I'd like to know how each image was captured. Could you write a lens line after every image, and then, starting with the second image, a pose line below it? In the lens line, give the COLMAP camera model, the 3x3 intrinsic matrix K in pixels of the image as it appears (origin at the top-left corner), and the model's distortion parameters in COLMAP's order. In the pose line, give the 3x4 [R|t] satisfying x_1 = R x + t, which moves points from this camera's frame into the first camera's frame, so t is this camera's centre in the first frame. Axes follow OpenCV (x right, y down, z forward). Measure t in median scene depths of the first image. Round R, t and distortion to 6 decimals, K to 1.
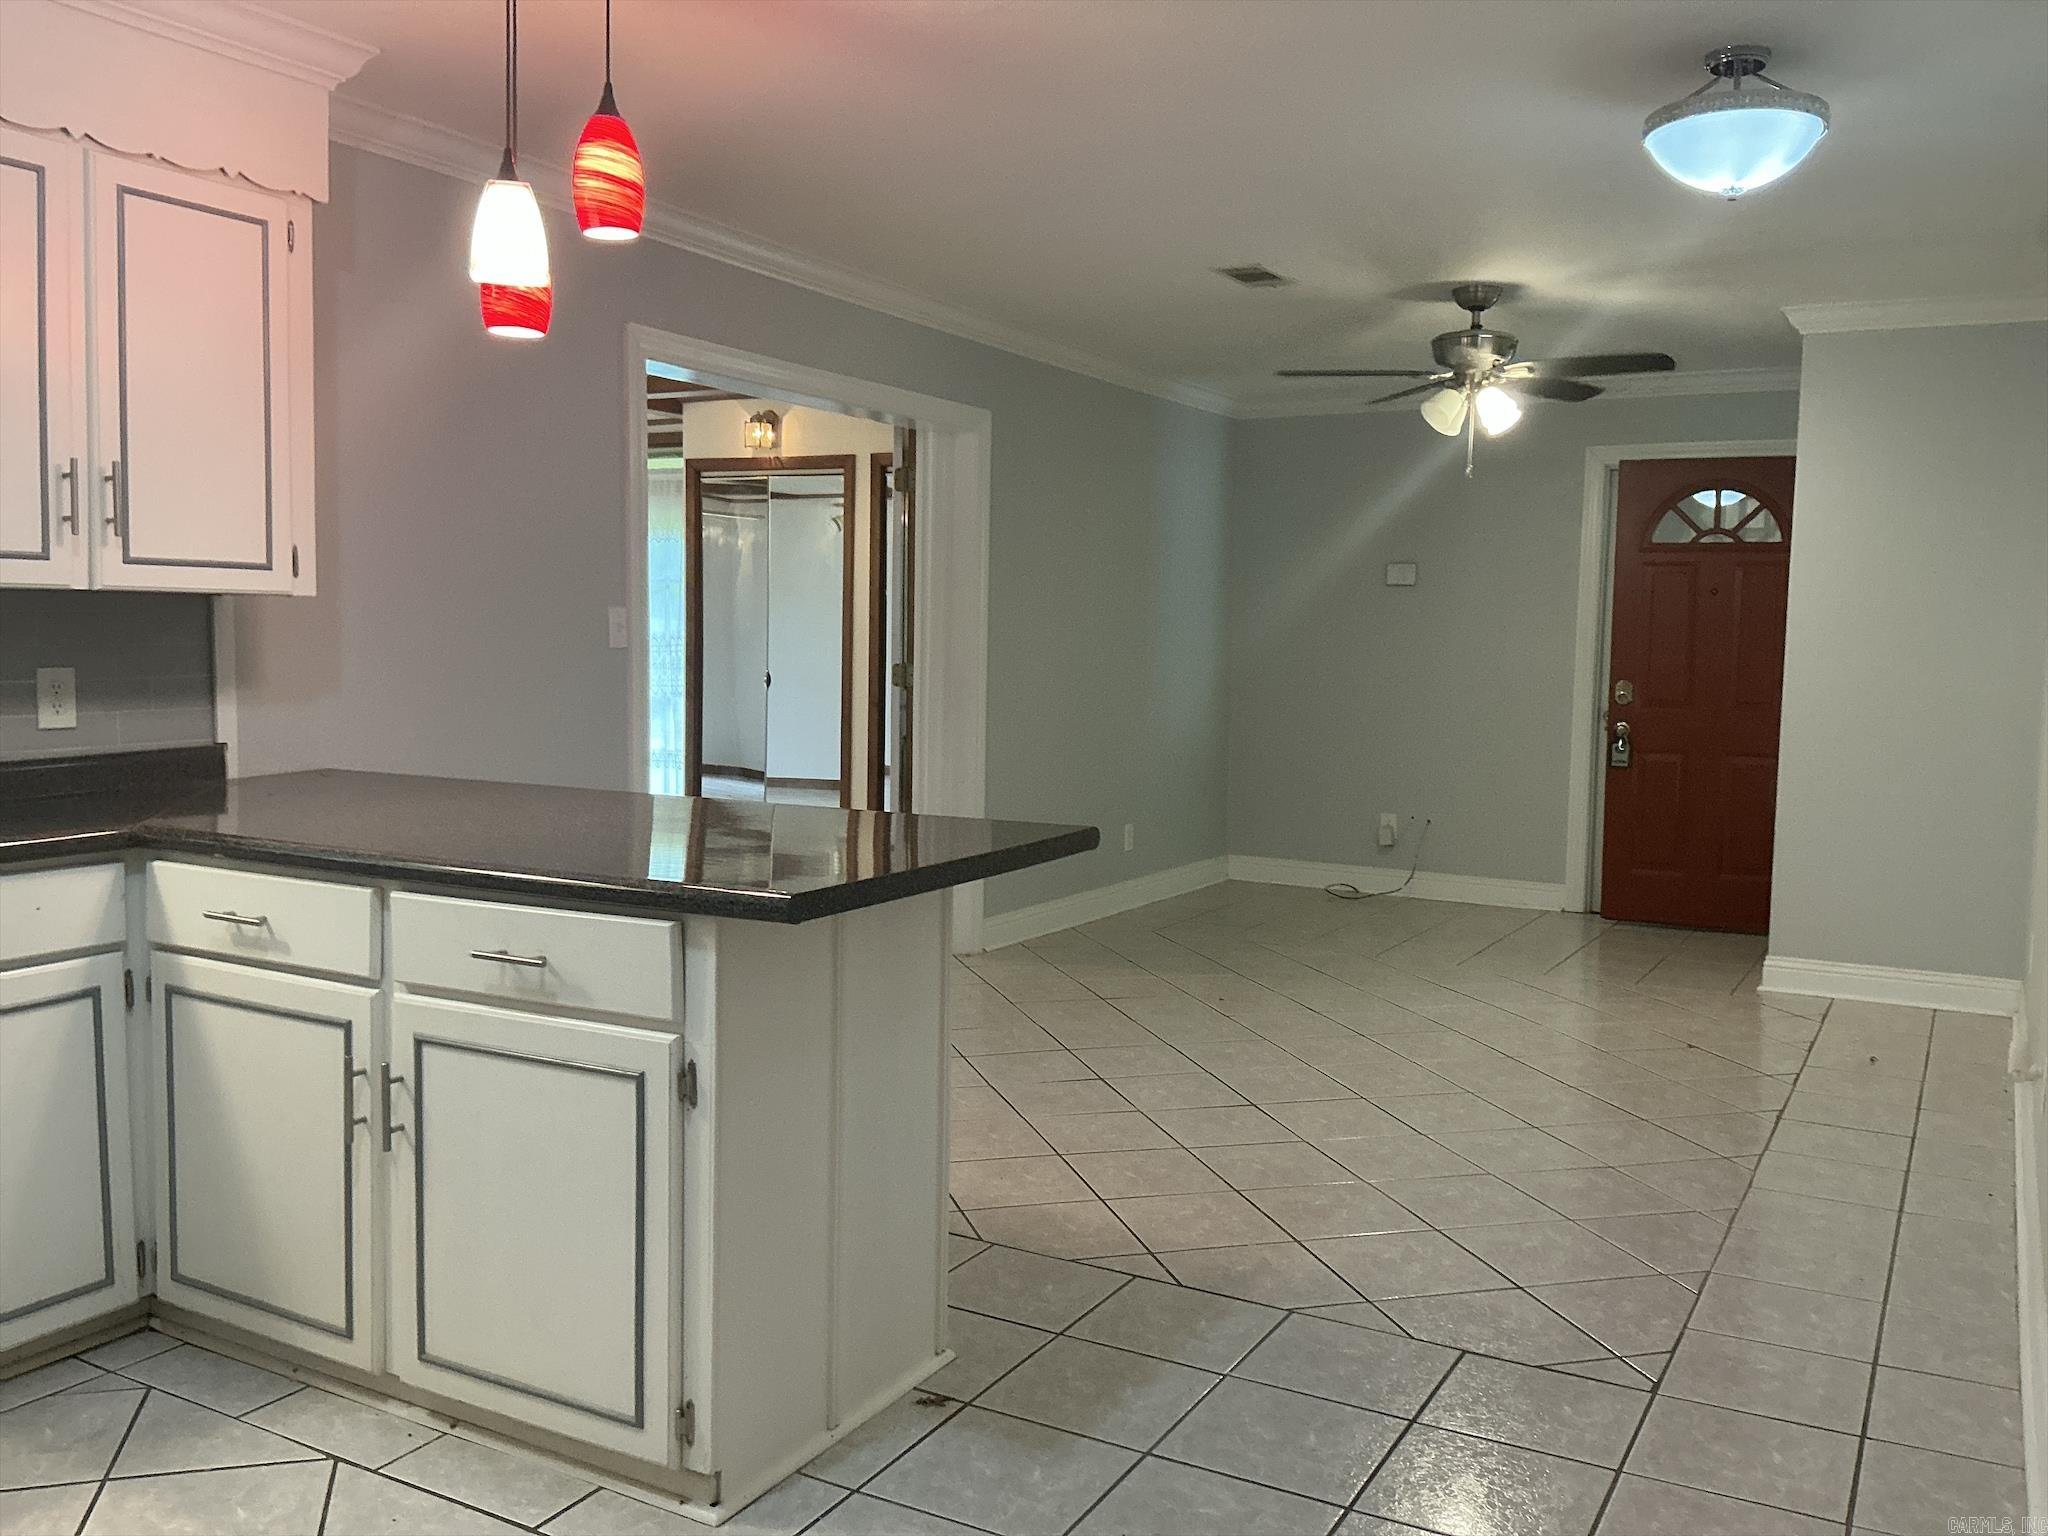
lens RADIAL K [[1696.0, 0, 1021.3], [0, 1696.0, 766.1], [0, 0, 1]] dist [0.135051, -0.300956]
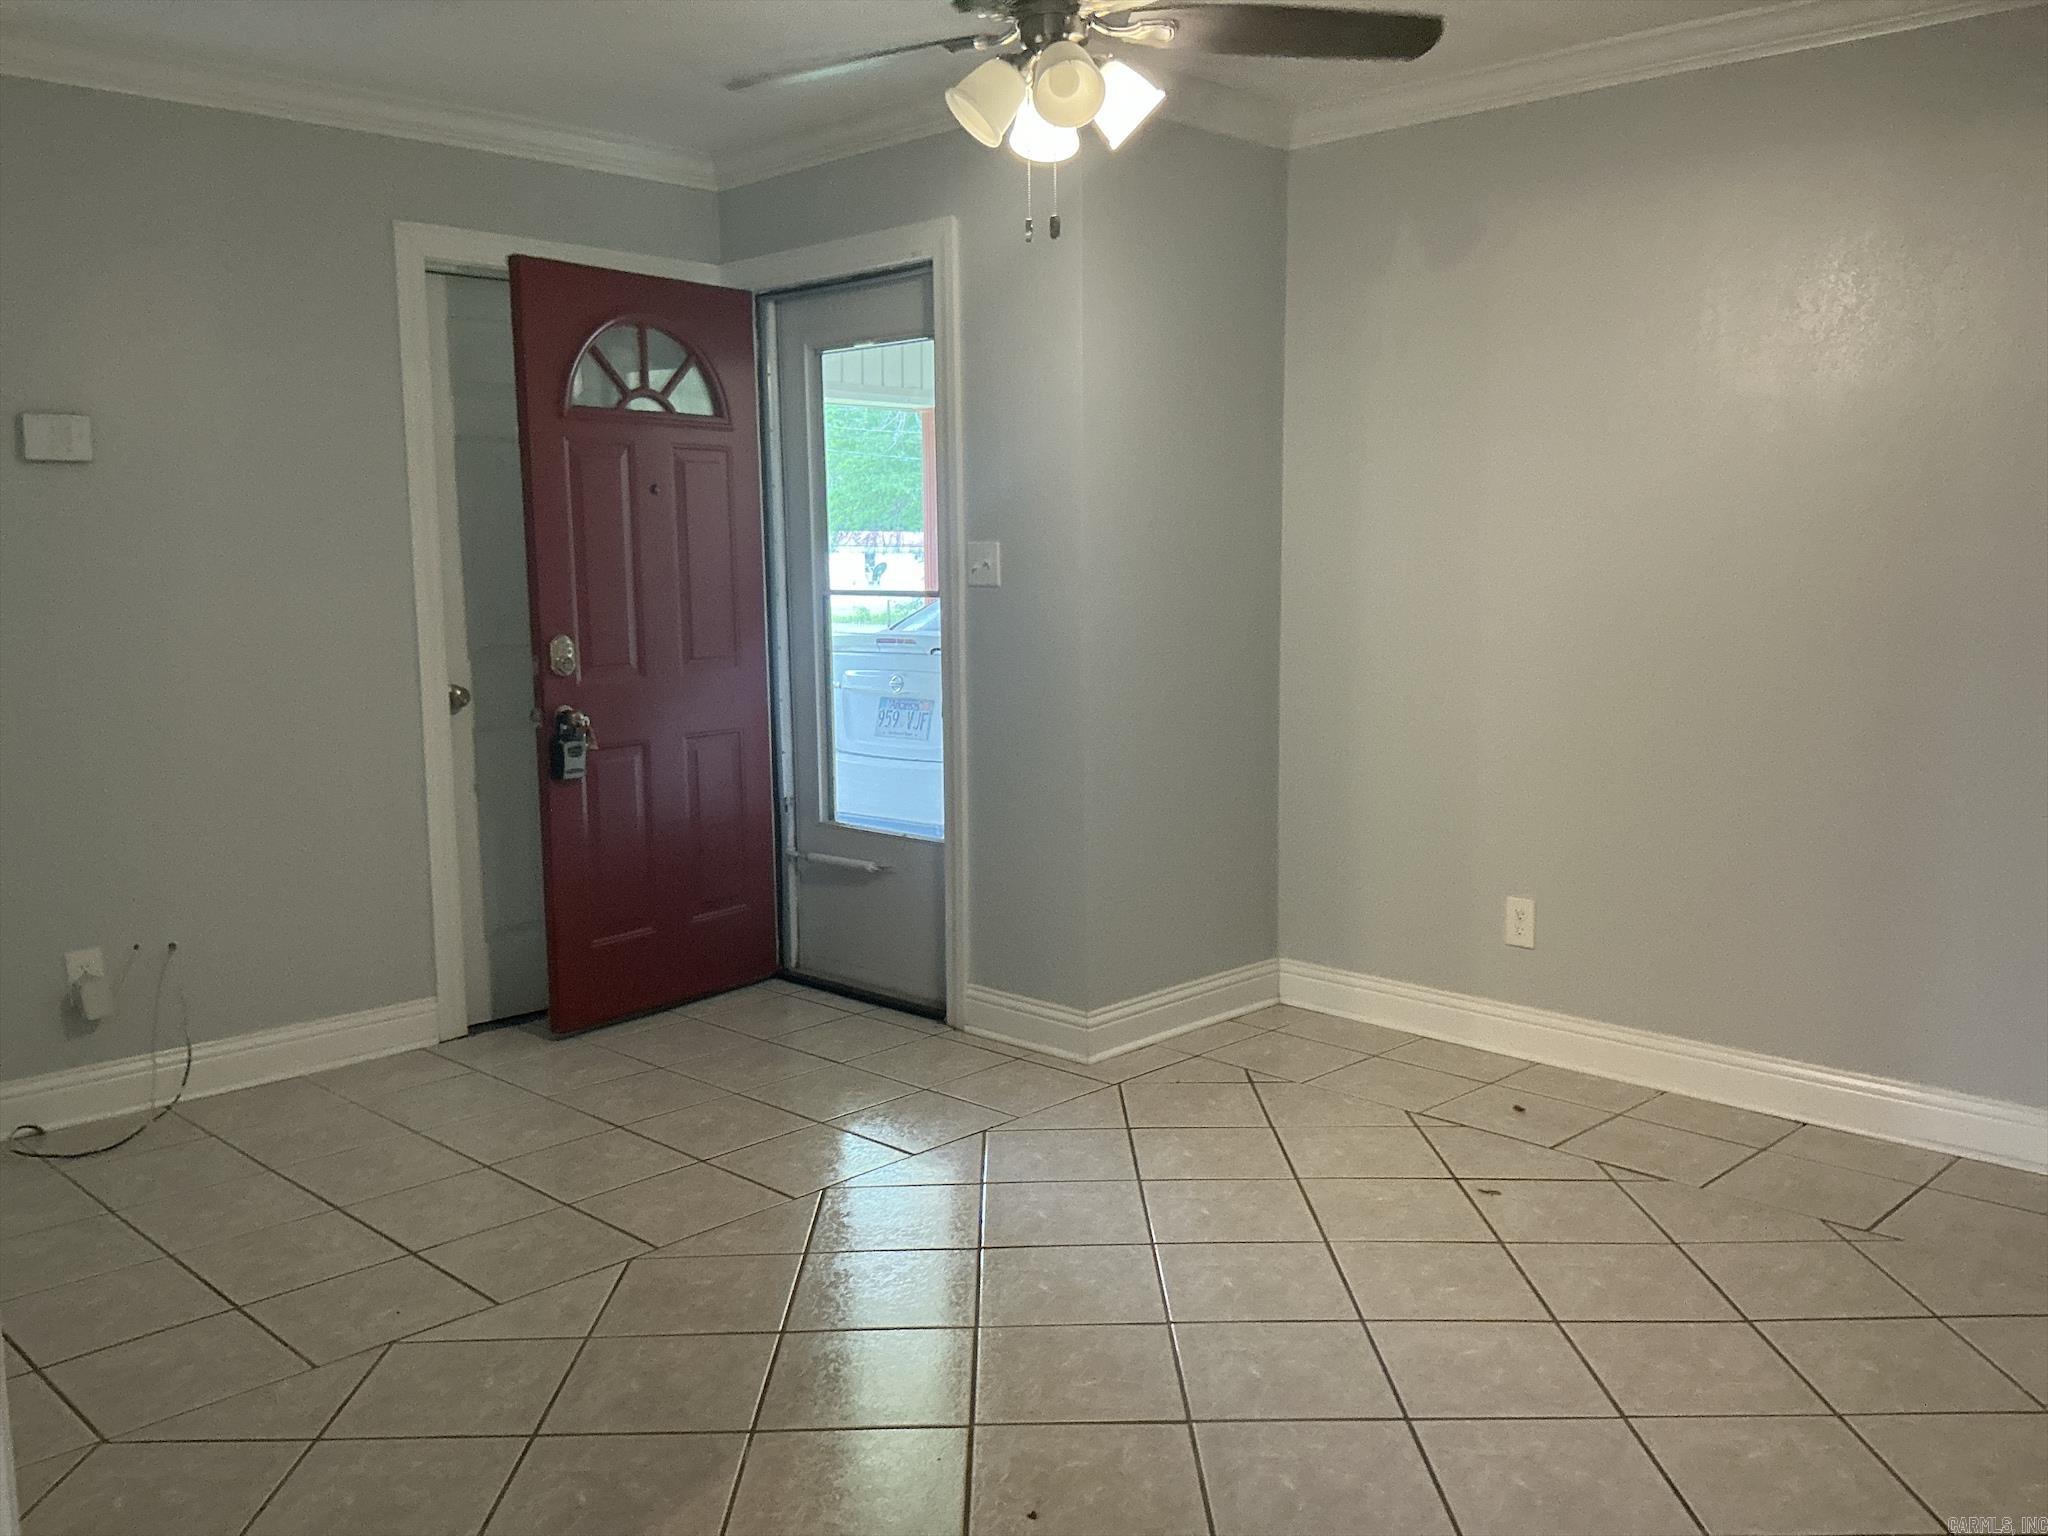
lens RADIAL K [[1696.0, 0, 1021.3], [0, 1696.0, 766.1], [0, 0, 1]] dist [0.135051, -0.300956]
pose [[0.263029, -0.135459, 0.955231, -0.185606], [0.093324, 0.989024, 0.114554, -0.059510], [-0.960264, 0.059015, 0.272783, 0.705579]]
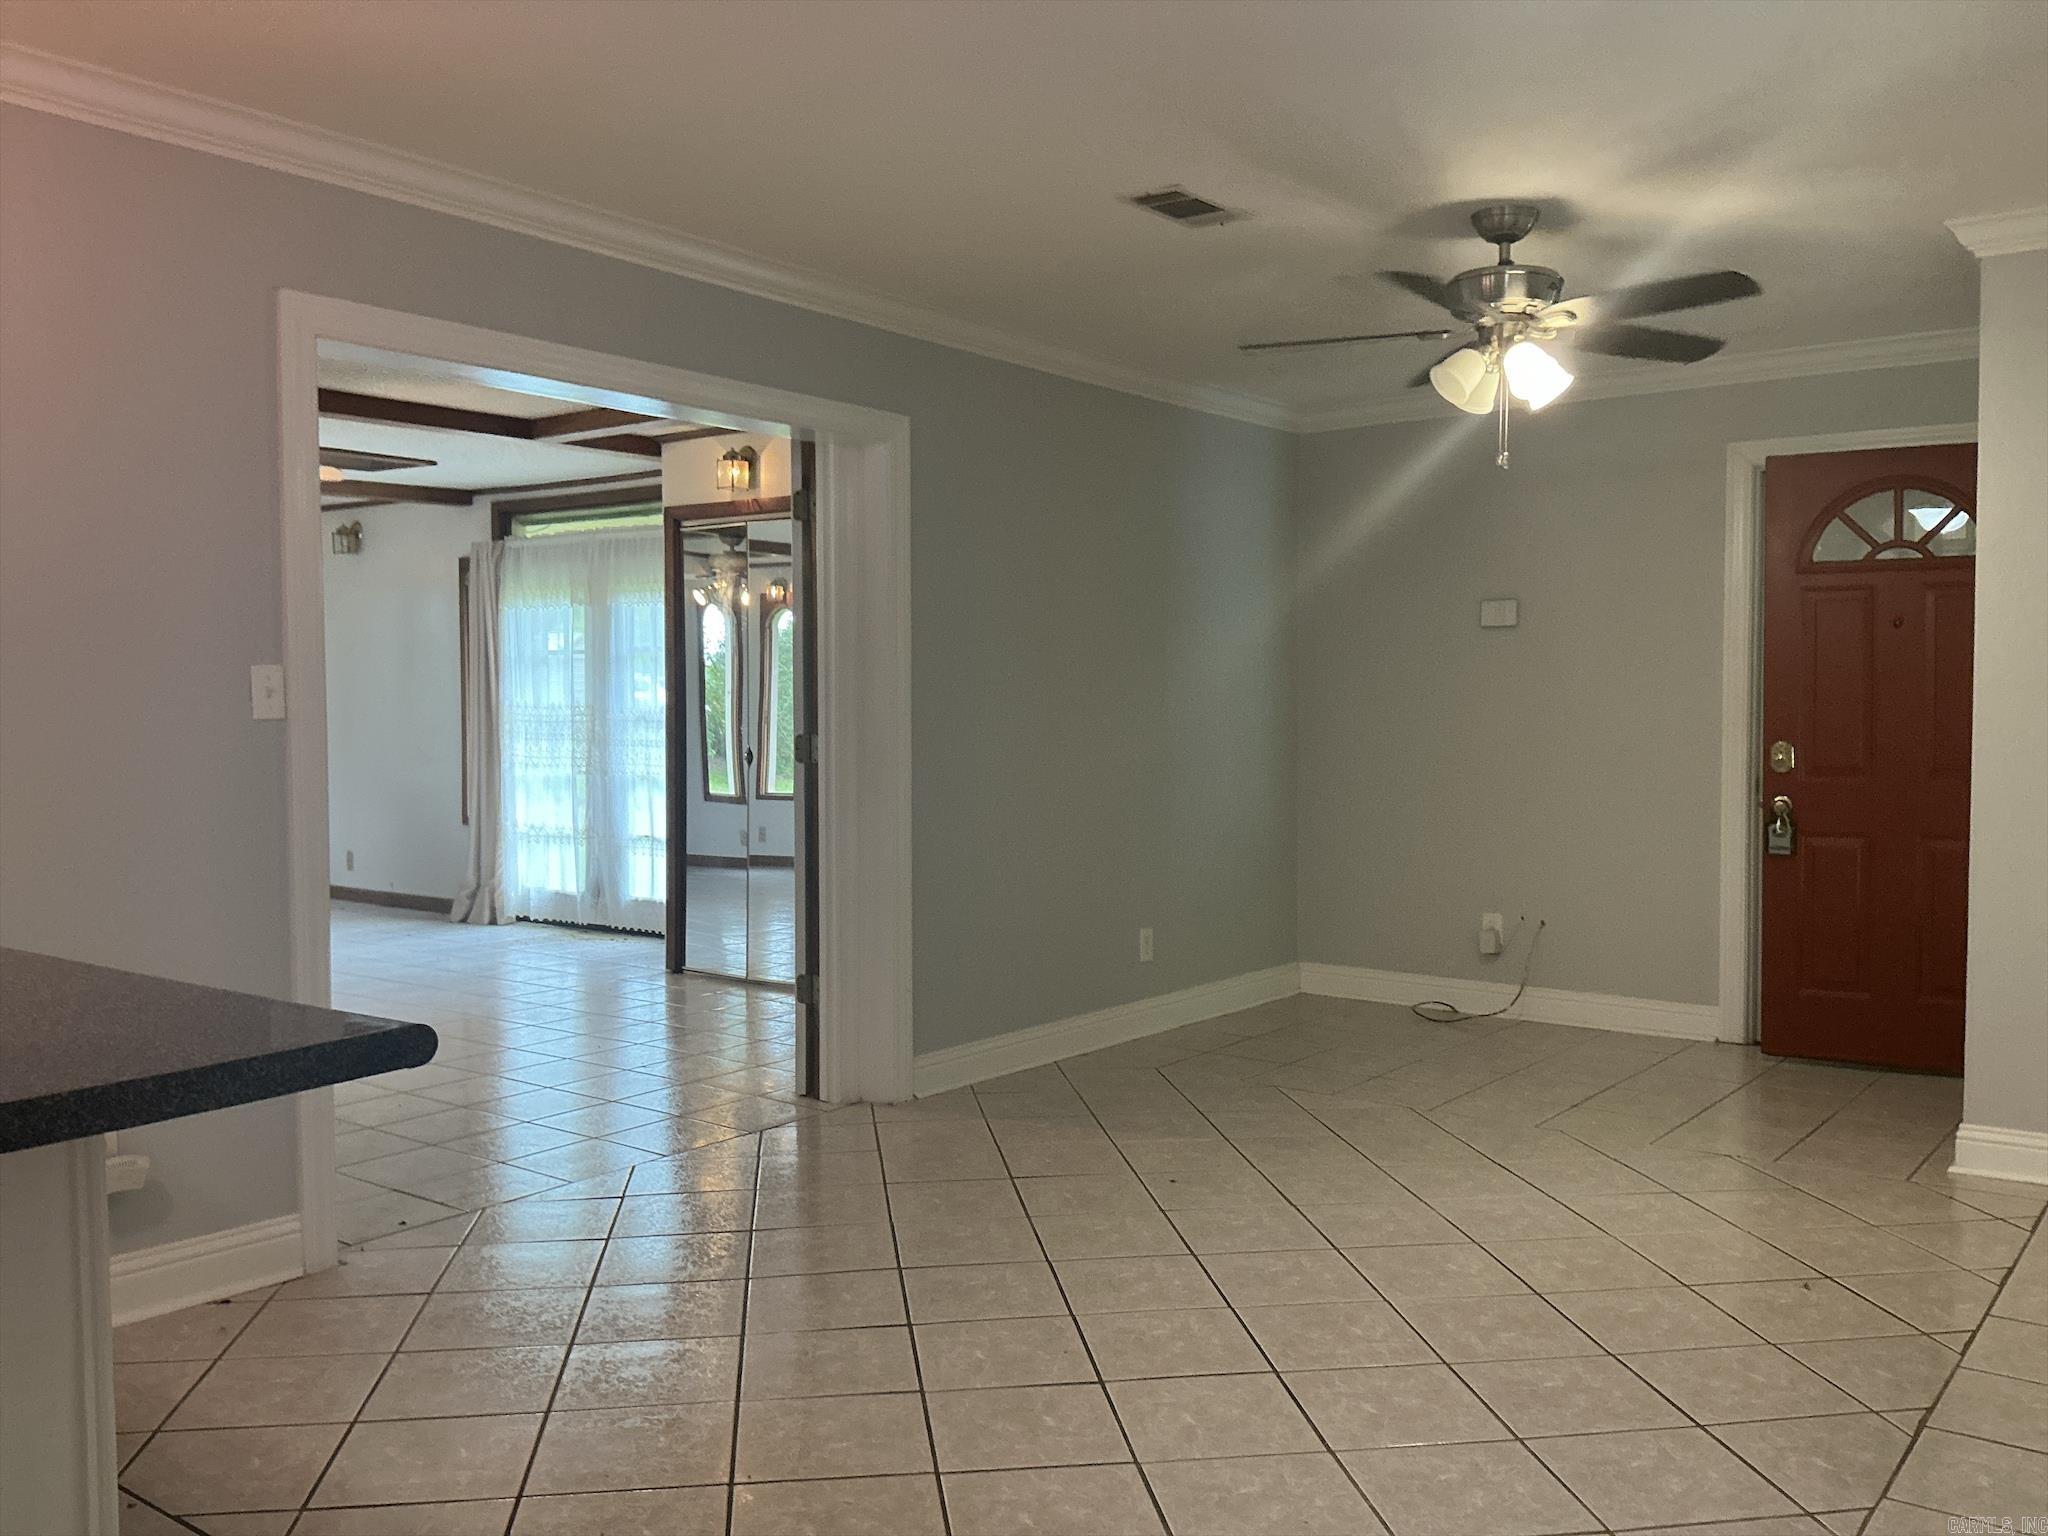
lens RADIAL K [[1696.0, 0, 1021.3], [0, 1696.0, 766.1], [0, 0, 1]] dist [0.135051, -0.300956]
pose [[0.990271, -0.015078, -0.138332, 0.124442], [0.009127, 0.999009, -0.043556, -0.008896], [0.138852, 0.041869, 0.989428, 0.199311]]
